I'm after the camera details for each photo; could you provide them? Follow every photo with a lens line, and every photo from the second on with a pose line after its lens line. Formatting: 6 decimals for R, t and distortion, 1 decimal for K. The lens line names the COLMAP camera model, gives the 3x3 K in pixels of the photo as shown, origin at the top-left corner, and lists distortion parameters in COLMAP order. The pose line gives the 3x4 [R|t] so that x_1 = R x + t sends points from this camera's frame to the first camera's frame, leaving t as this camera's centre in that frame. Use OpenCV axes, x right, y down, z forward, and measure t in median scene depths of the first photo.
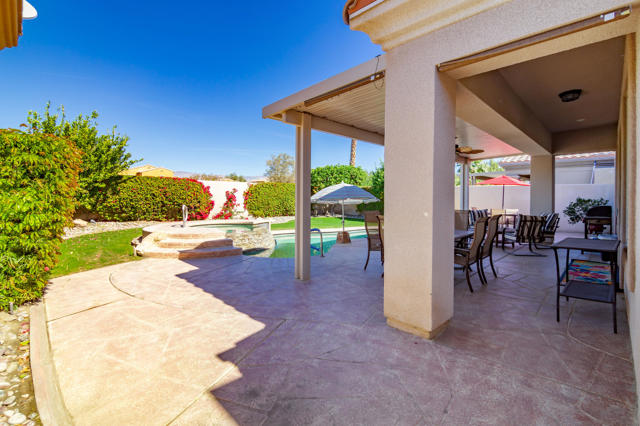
lens RADIAL K [[287.2, 0, 319.5], [0, 287.2, 202.3], [0, 0, 1]] dist [-0.016960, -0.000294]
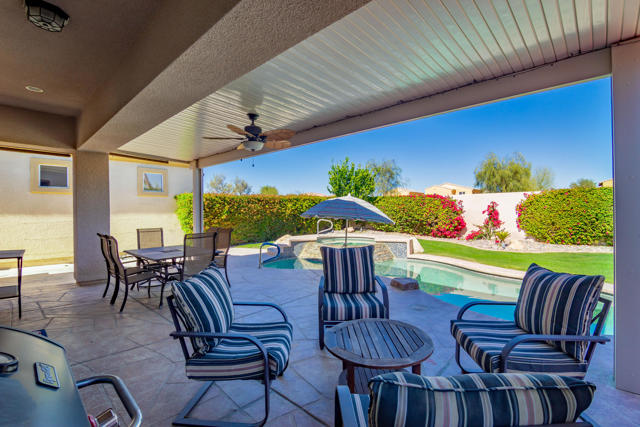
lens RADIAL K [[290.6, 0, 323.0], [0, 290.6, 209.1], [0, 0, 1]] dist [-0.020103, -0.000272]
pose [[0.058098, -0.011481, -0.998245, 0.466659], [-0.010556, 0.999871, -0.012114, -0.012955], [0.998255, 0.011242, 0.057970, 0.480189]]
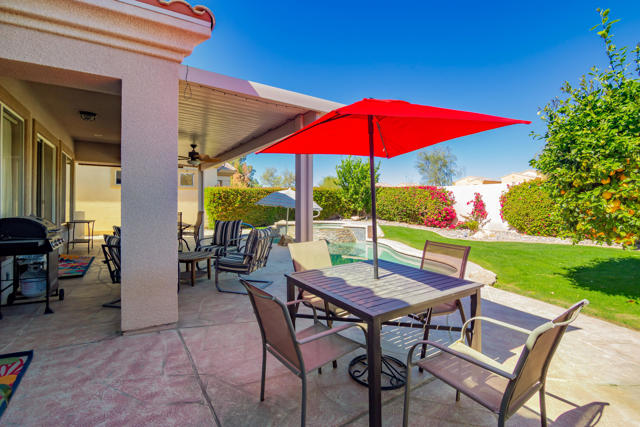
lens RADIAL K [[305.4, 0, 318.1], [0, 305.4, 201.5], [0, 0, 1]] dist [-0.003580, -0.000495]
pose [[-0.206482, -0.005133, -0.978437, 0.637800], [-0.017718, 0.999842, -0.001506, -0.014499], [0.978290, 0.017025, -0.206540, 0.730066]]
